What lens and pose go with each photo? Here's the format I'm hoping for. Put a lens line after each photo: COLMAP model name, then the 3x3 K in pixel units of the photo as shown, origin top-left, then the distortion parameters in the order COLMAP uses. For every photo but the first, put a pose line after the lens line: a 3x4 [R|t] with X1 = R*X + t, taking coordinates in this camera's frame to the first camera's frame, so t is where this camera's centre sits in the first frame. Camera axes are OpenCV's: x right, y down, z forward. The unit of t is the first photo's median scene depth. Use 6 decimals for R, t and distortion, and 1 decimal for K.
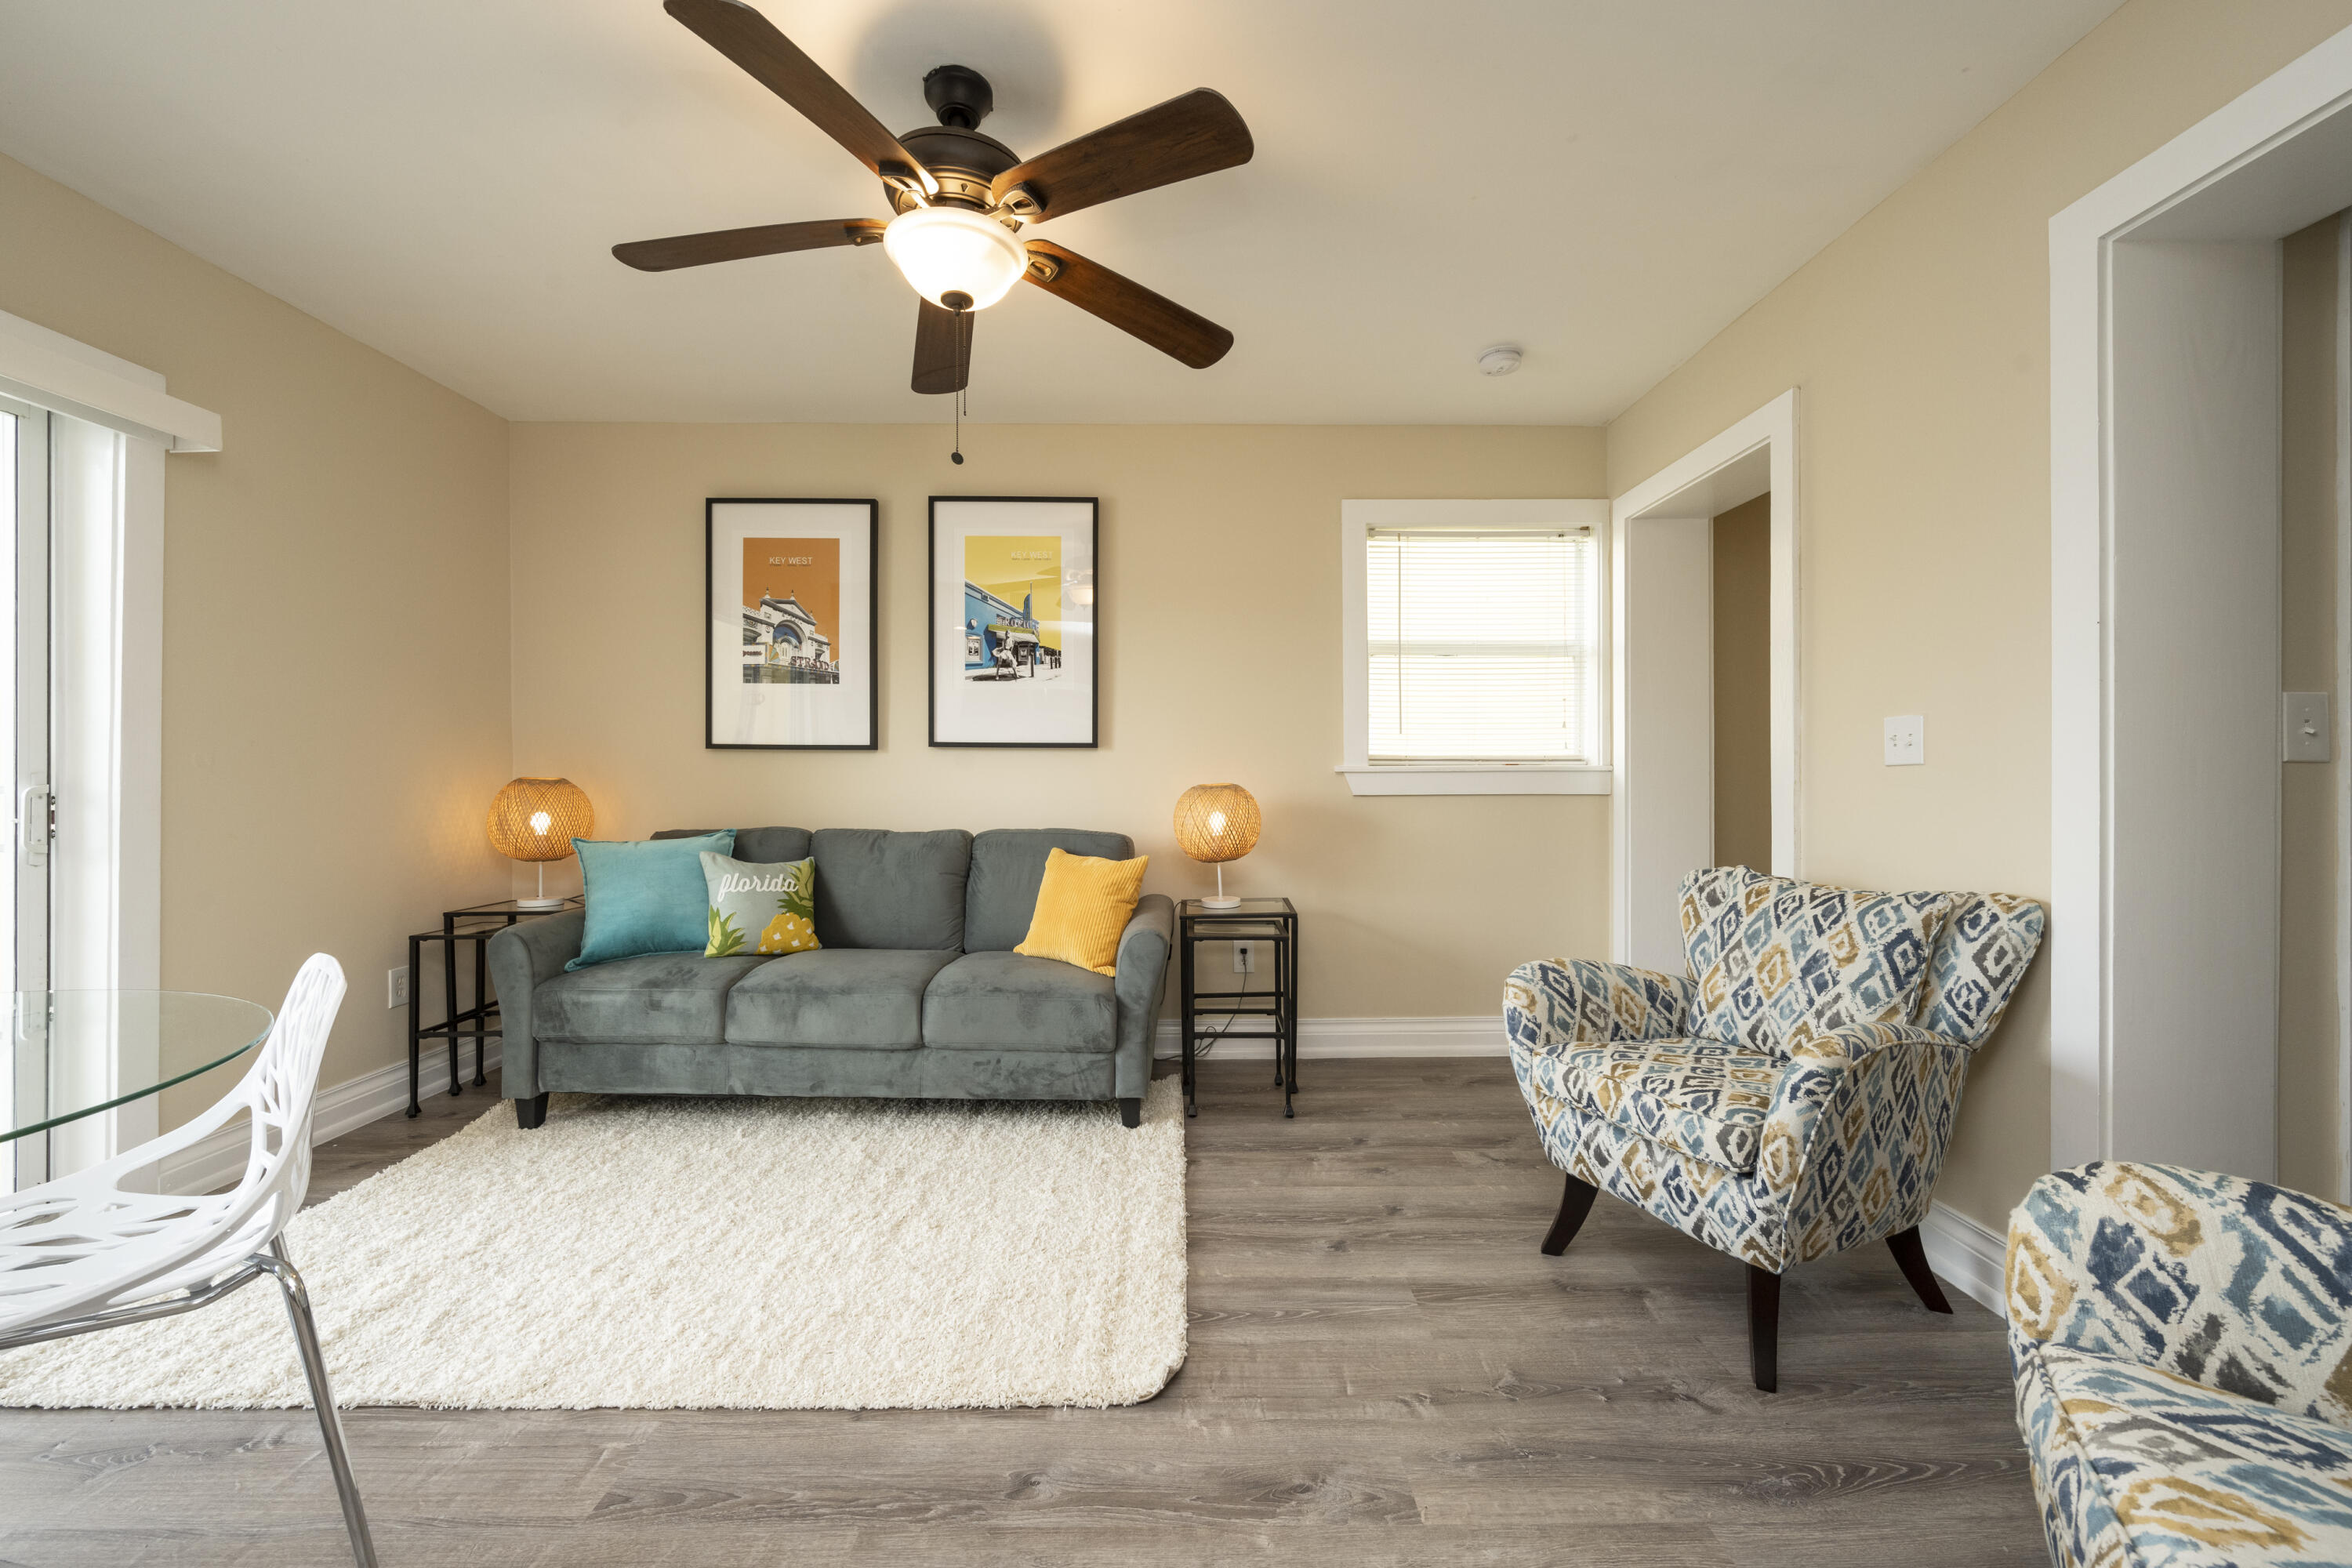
lens RADIAL K [[931.5, 0, 1178.9], [0, 931.5, 775.1], [0, 0, 1]] dist [-0.003663, -0.000279]
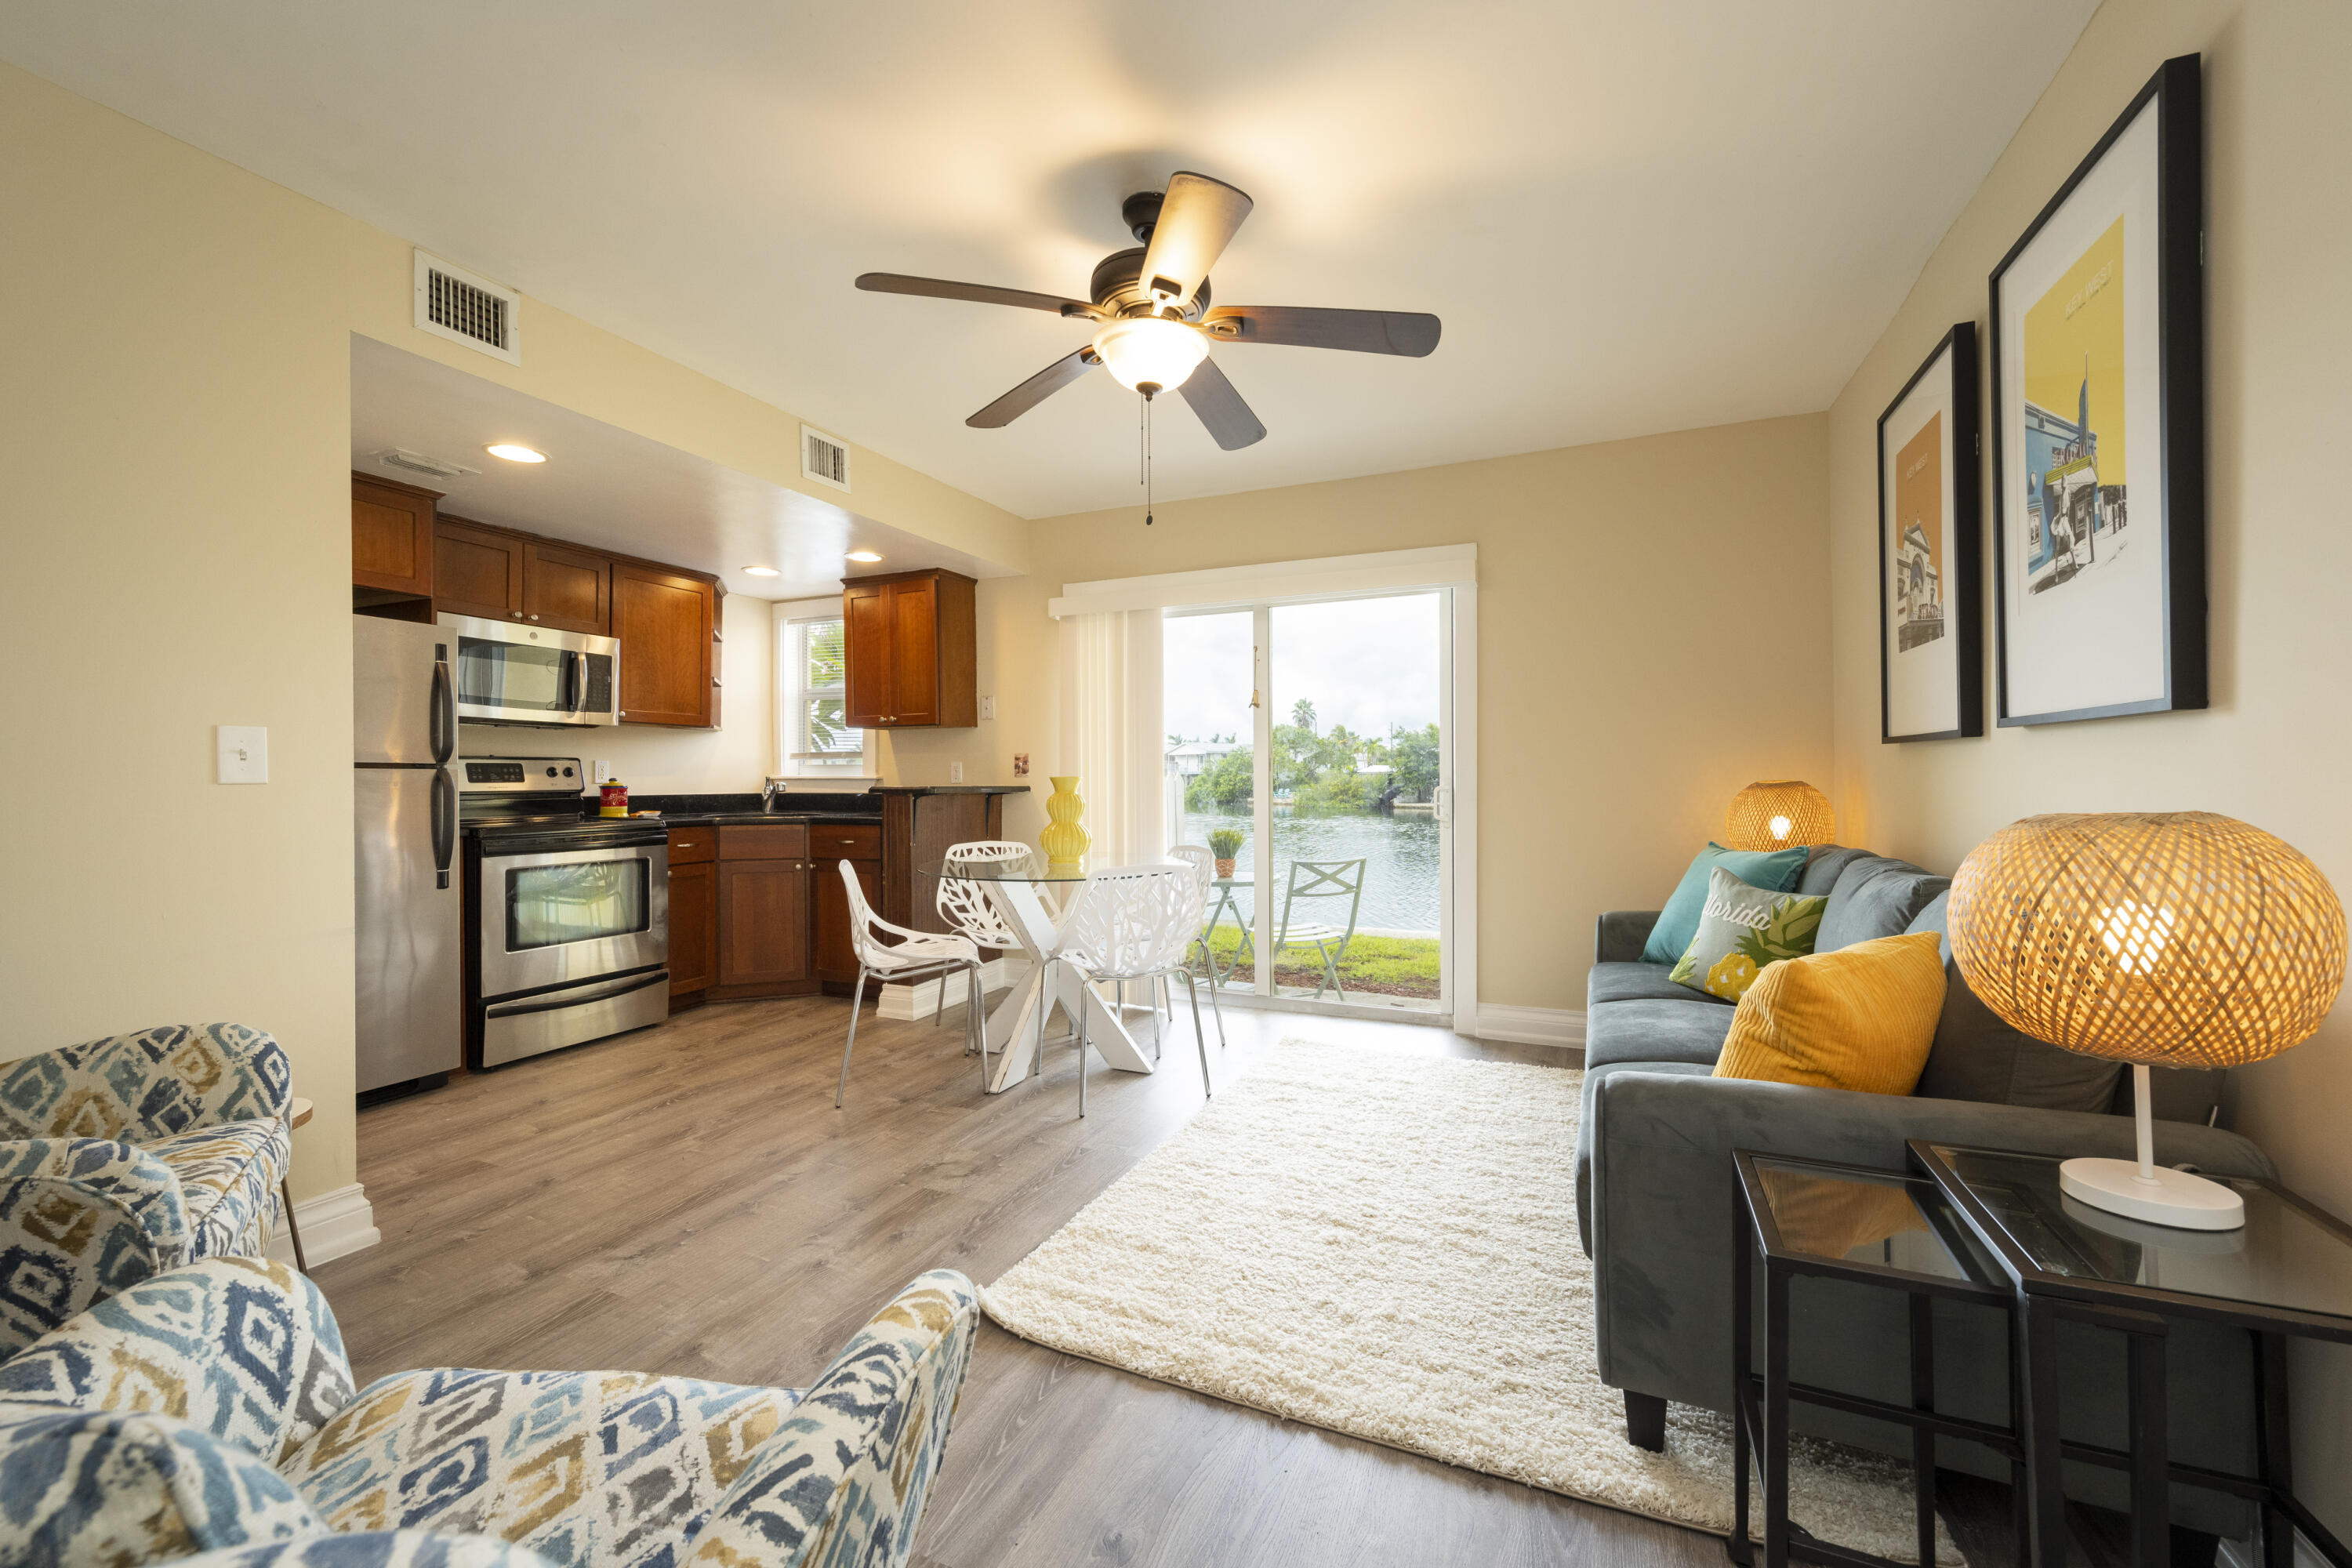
lens RADIAL K [[923.0, 0, 1184.0], [0, 923.0, 779.5], [0, 0, 1]] dist [-0.002053, -0.000080]
pose [[-0.406920, 0.003313, -0.913458, 0.687620], [0.007223, 0.999974, 0.000409, -0.005226], [0.913435, -0.006431, -0.406933, 1.252395]]
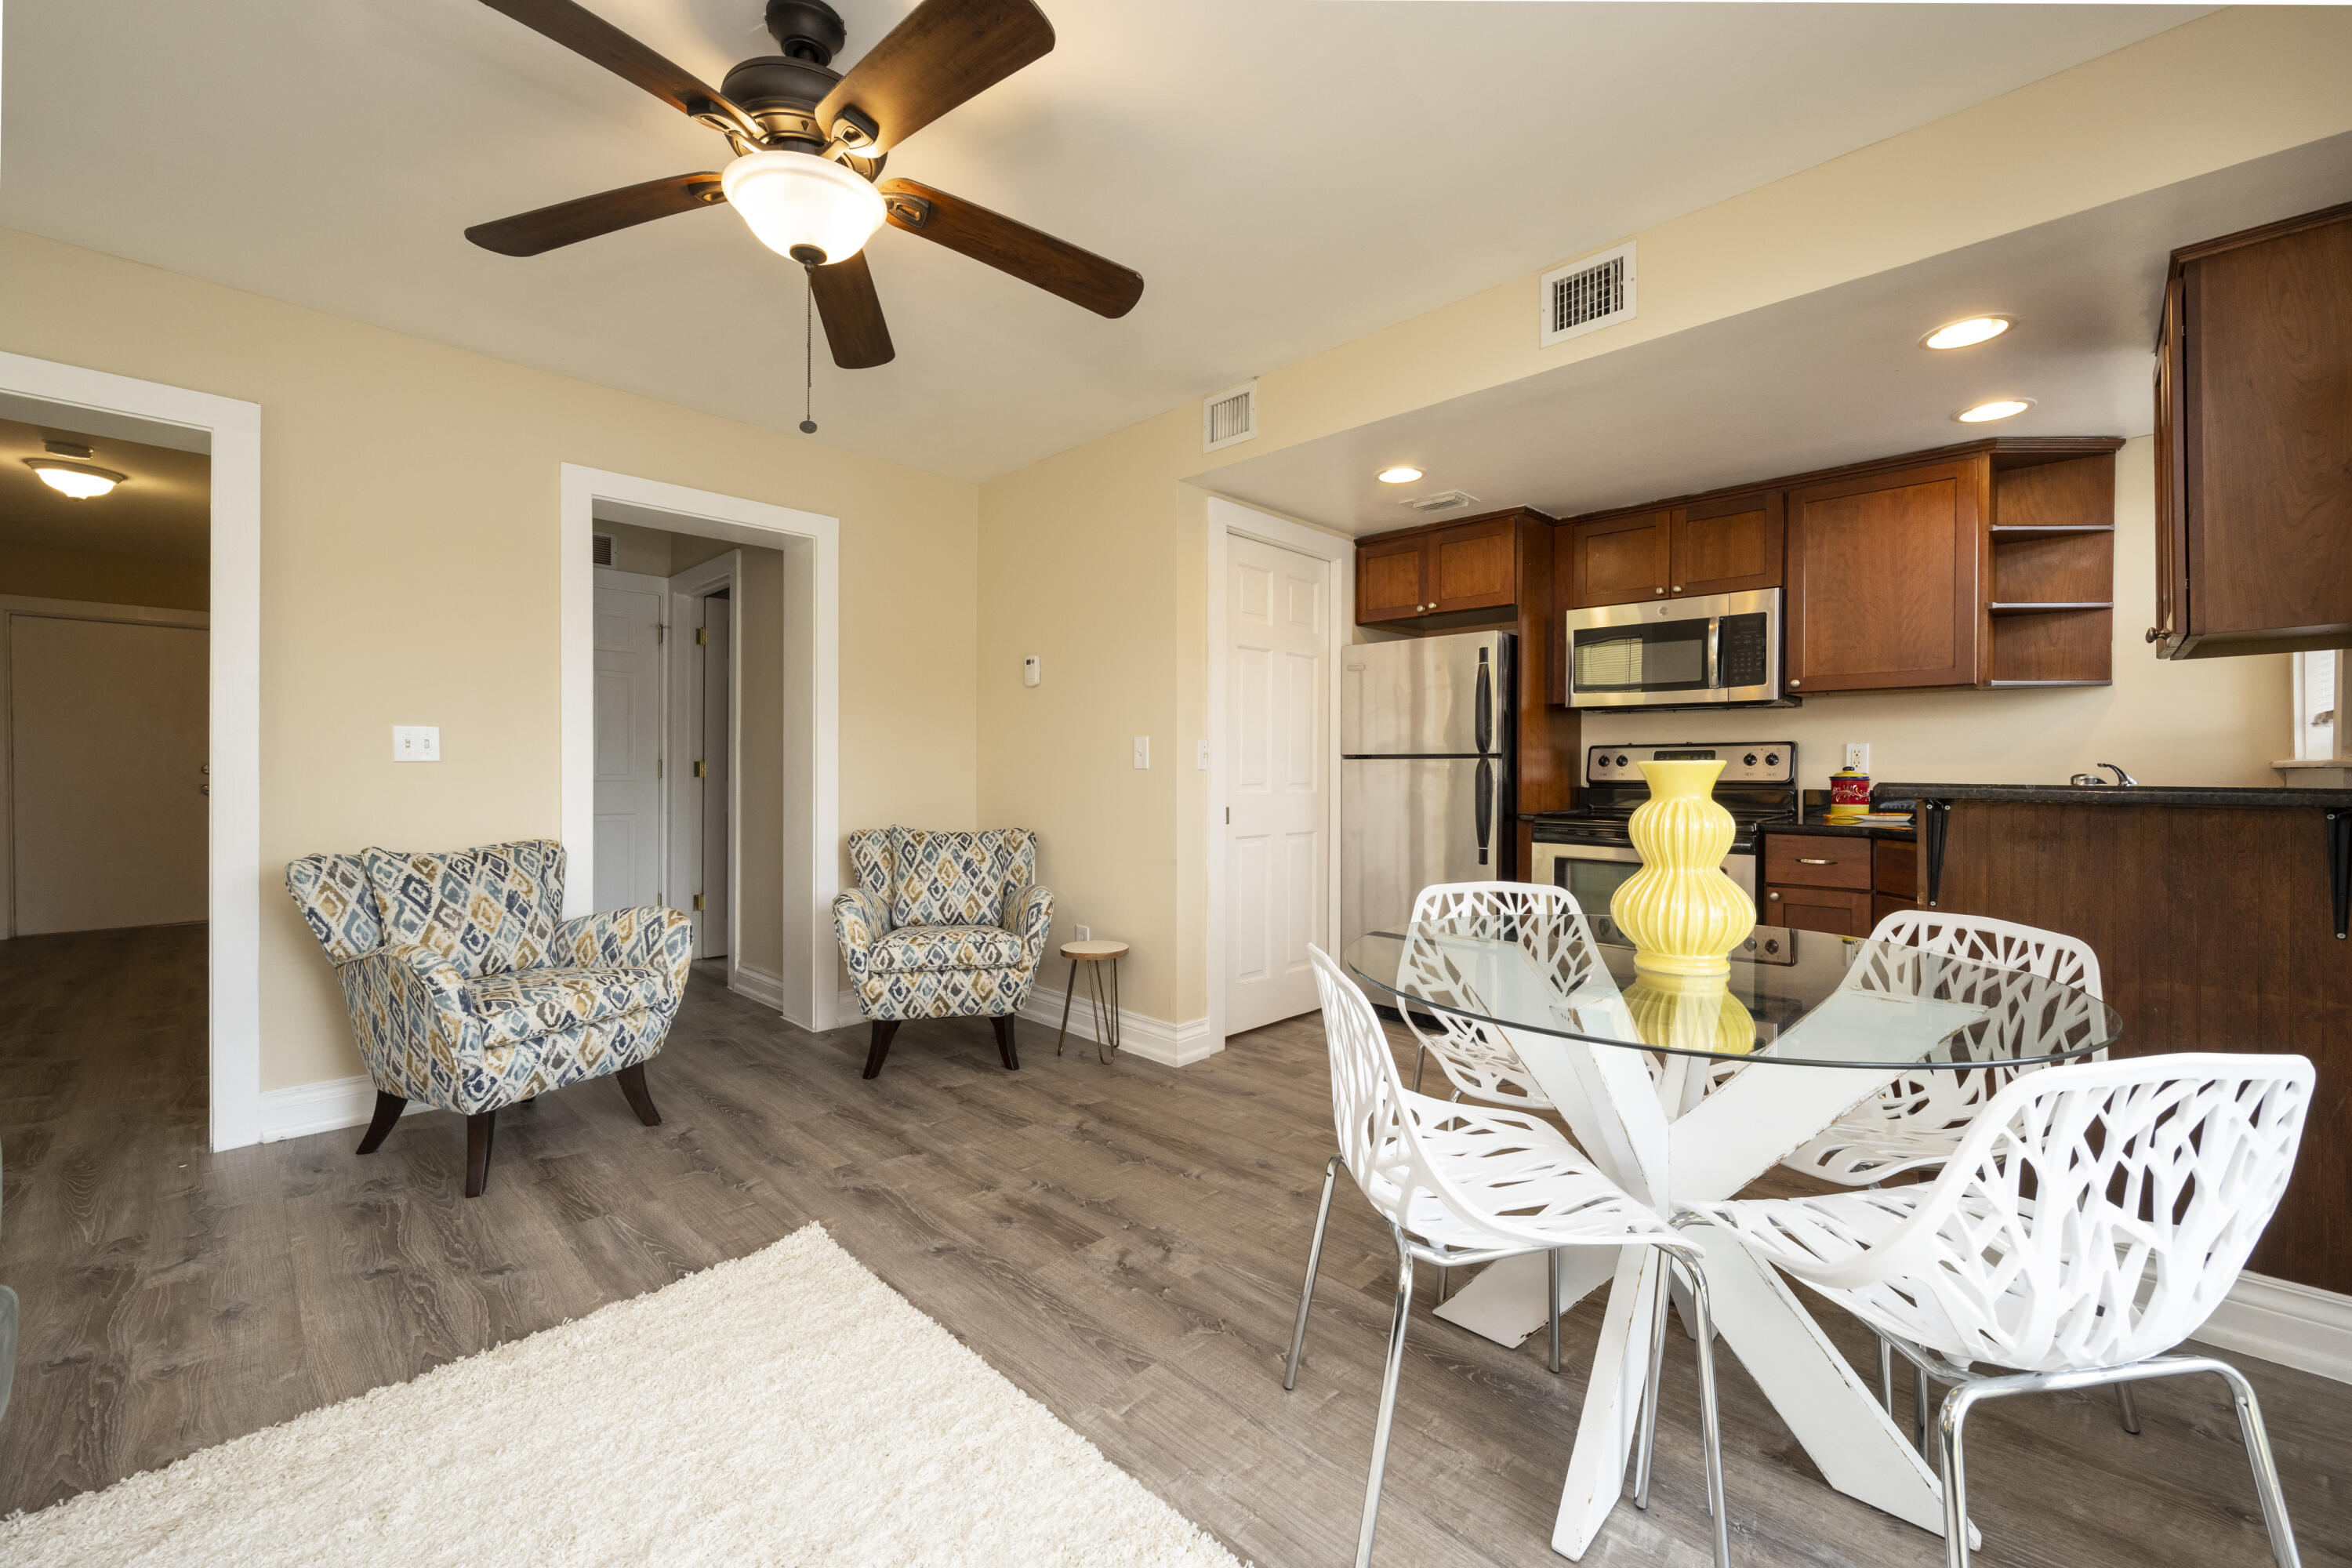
lens RADIAL K [[931.5, 0, 1178.9], [0, 931.5, 775.1], [0, 0, 1]] dist [-0.003663, -0.000279]
pose [[-0.716200, -0.004482, 0.697881, -0.941759], [-0.005029, 0.999987, 0.001260, 0.001284], [-0.697877, -0.002607, -0.716213, 1.153744]]
